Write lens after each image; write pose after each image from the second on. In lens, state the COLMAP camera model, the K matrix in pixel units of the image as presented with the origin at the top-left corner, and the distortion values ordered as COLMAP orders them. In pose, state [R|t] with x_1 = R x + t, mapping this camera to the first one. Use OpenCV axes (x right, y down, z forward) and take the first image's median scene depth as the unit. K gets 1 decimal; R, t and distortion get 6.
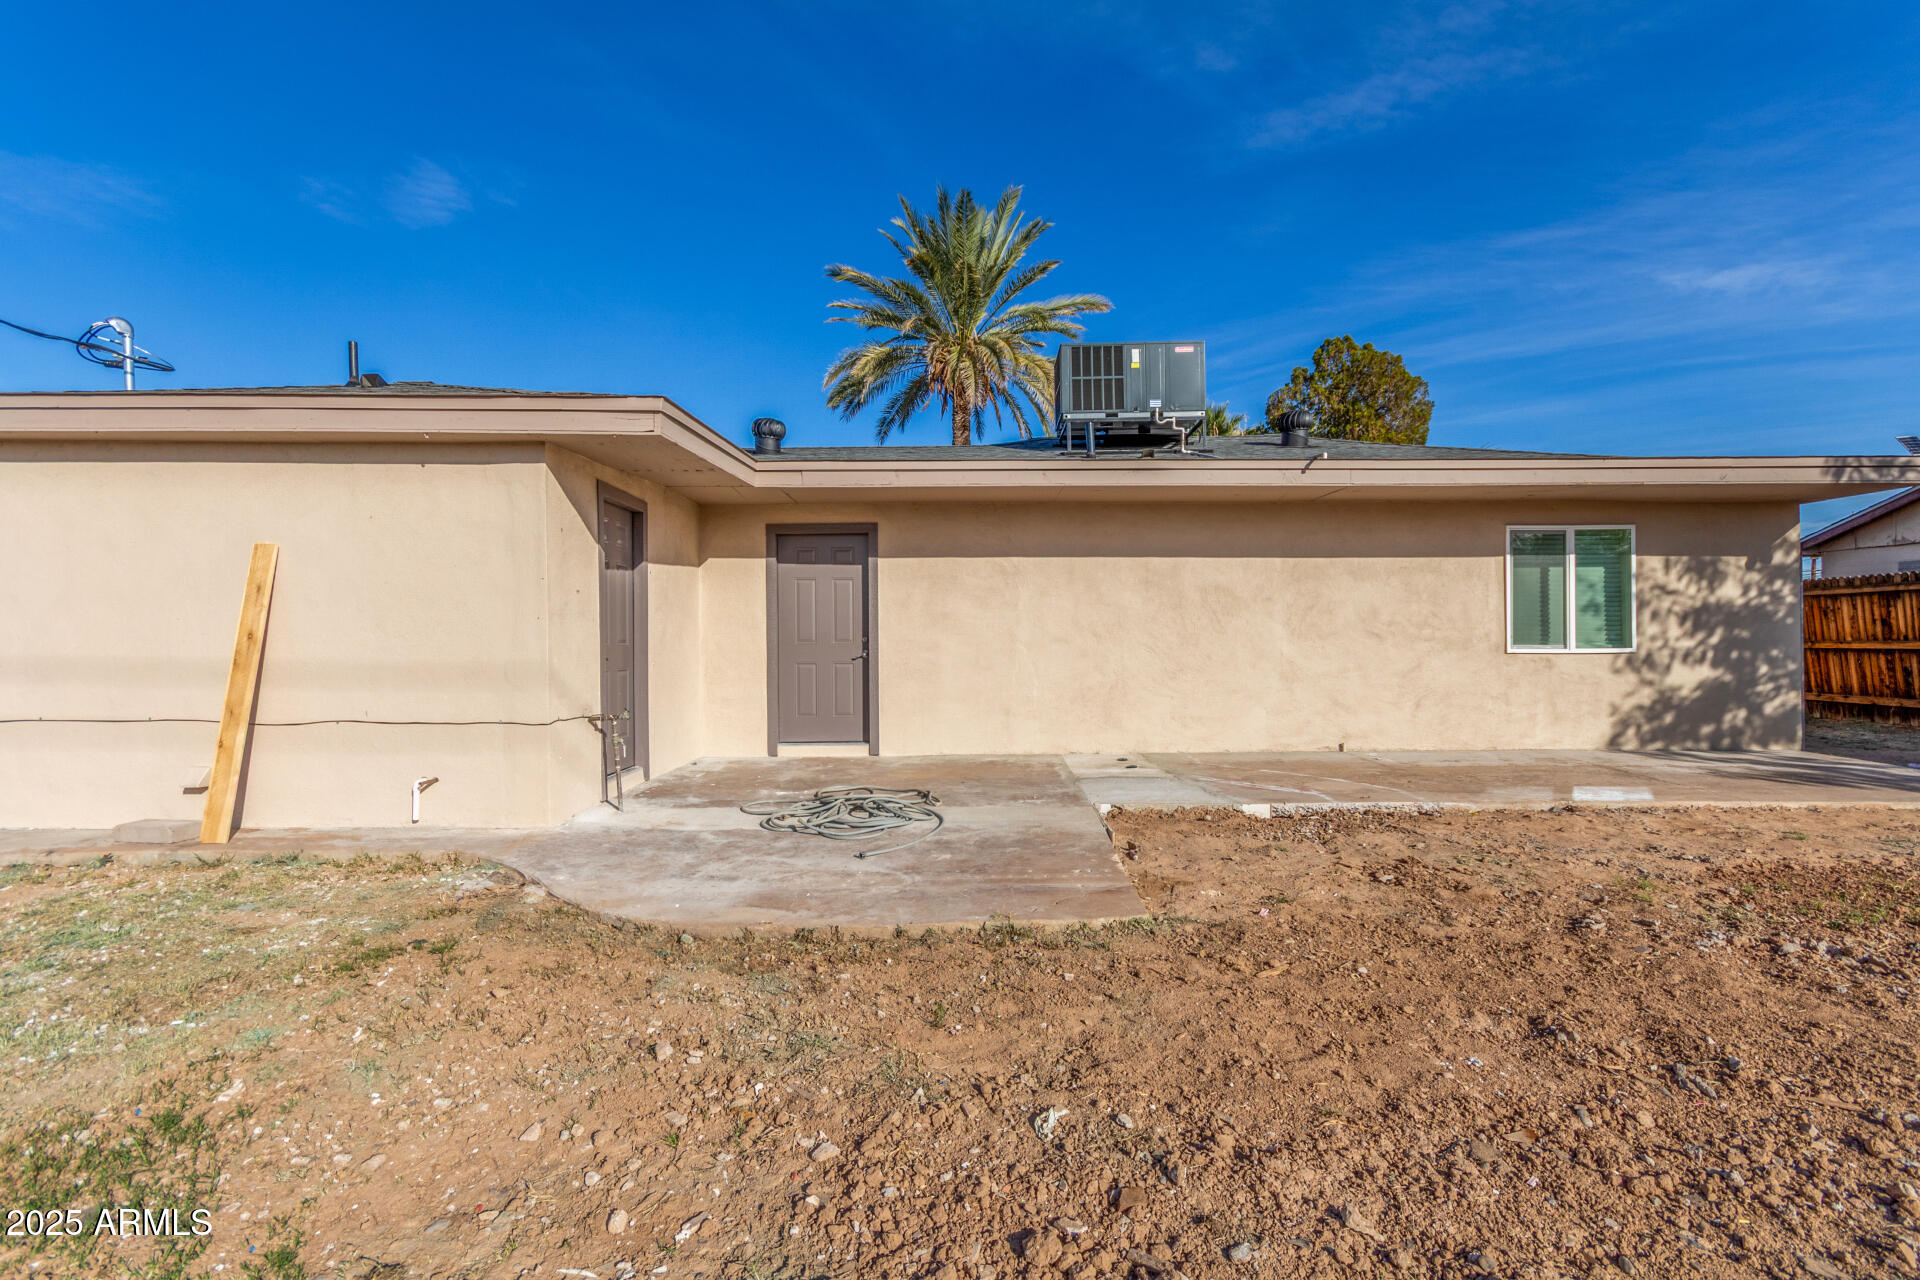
lens RADIAL K [[888.4, 0, 964.4], [0, 888.4, 621.2], [0, 0, 1]] dist [0.007582, -0.000800]
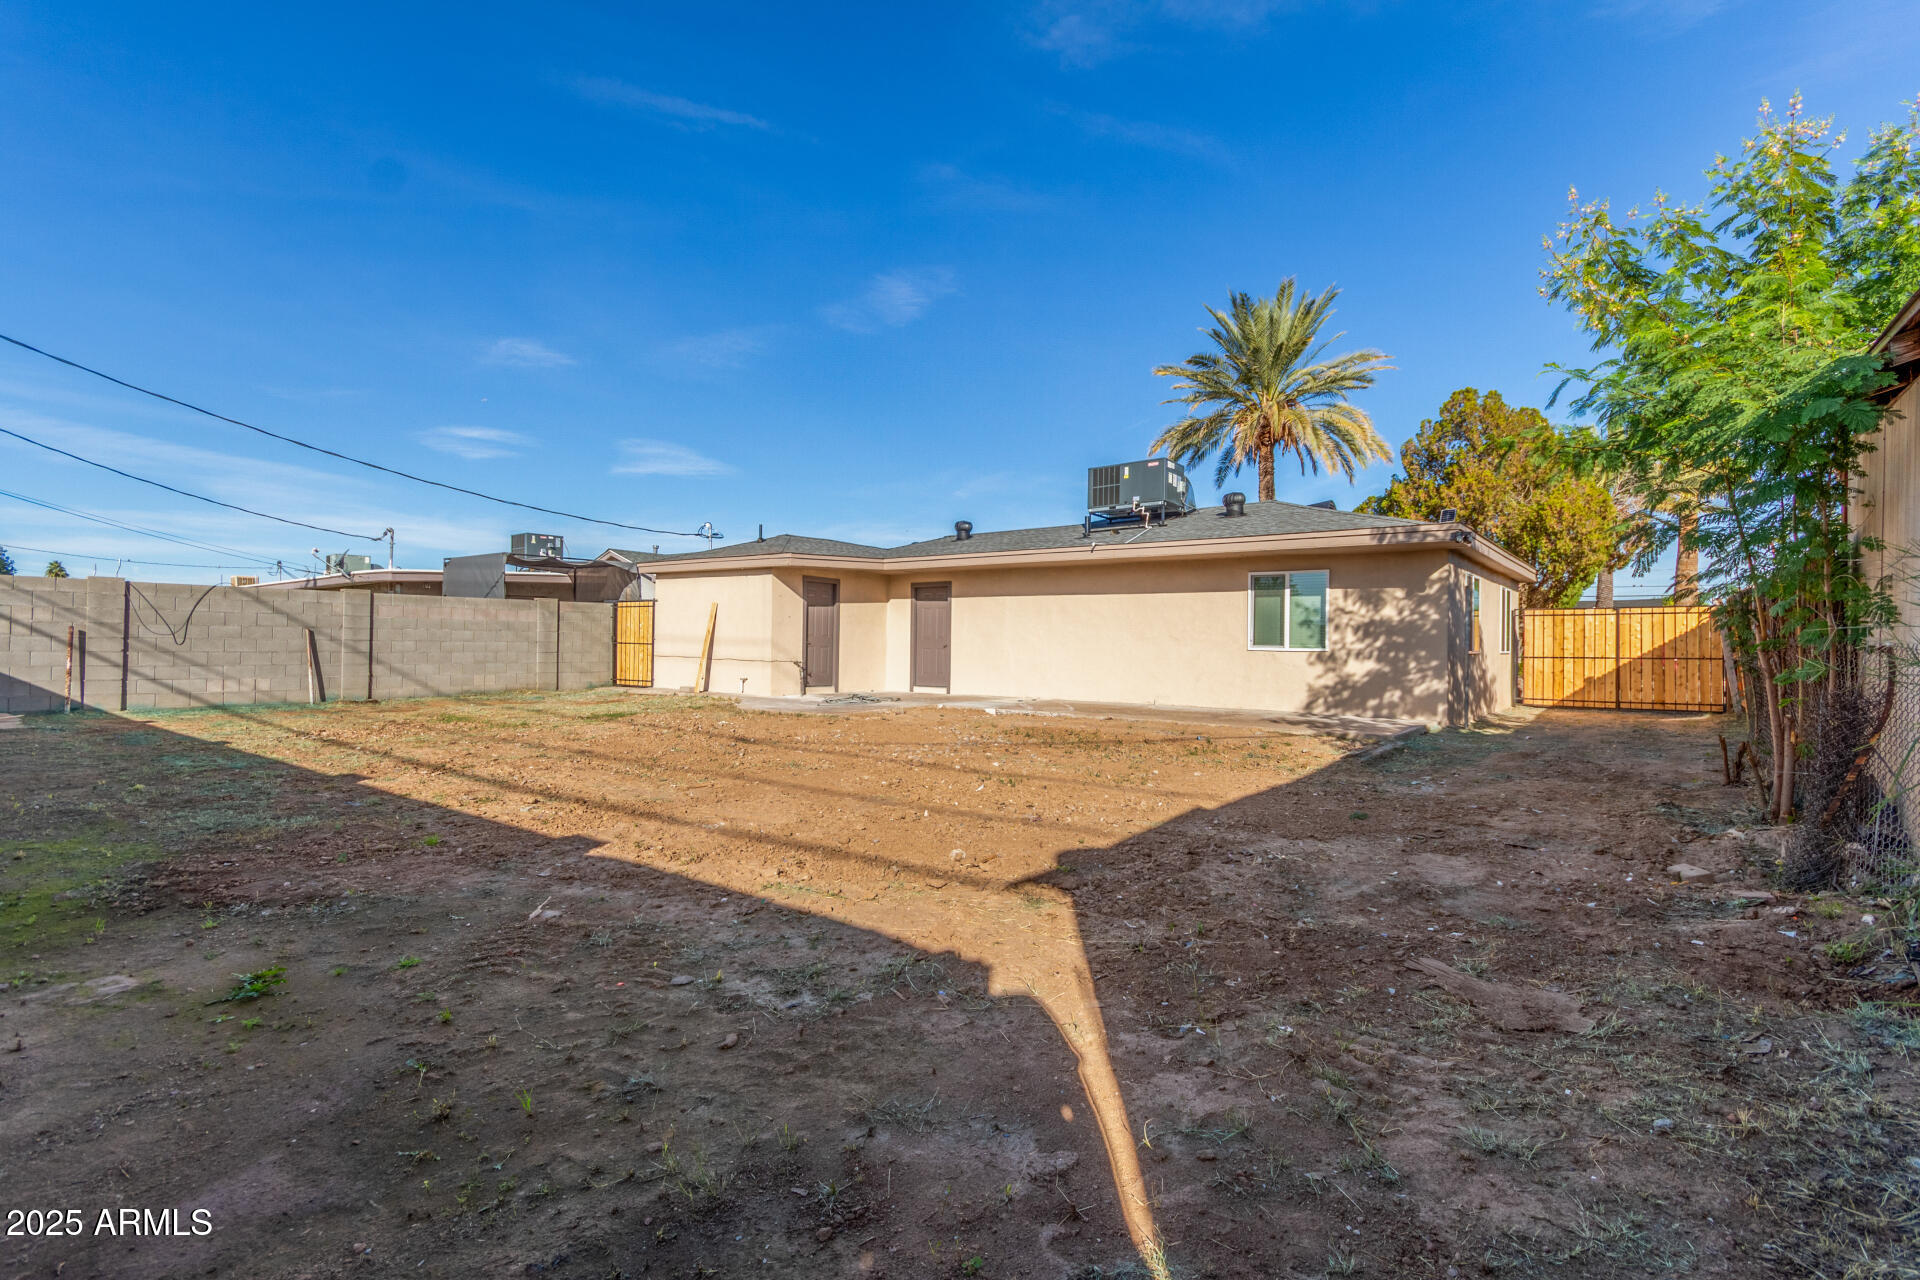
lens RADIAL K [[888.4, 0, 957.9], [0, 888.4, 635.1], [0, 0, 1]] dist [0.007582, -0.000800]
pose [[0.784488, 0.009964, -0.620064, 1.216716], [-0.008046, 0.999950, 0.005889, 0.002618], [0.620091, 0.000369, 0.784529, -0.625974]]
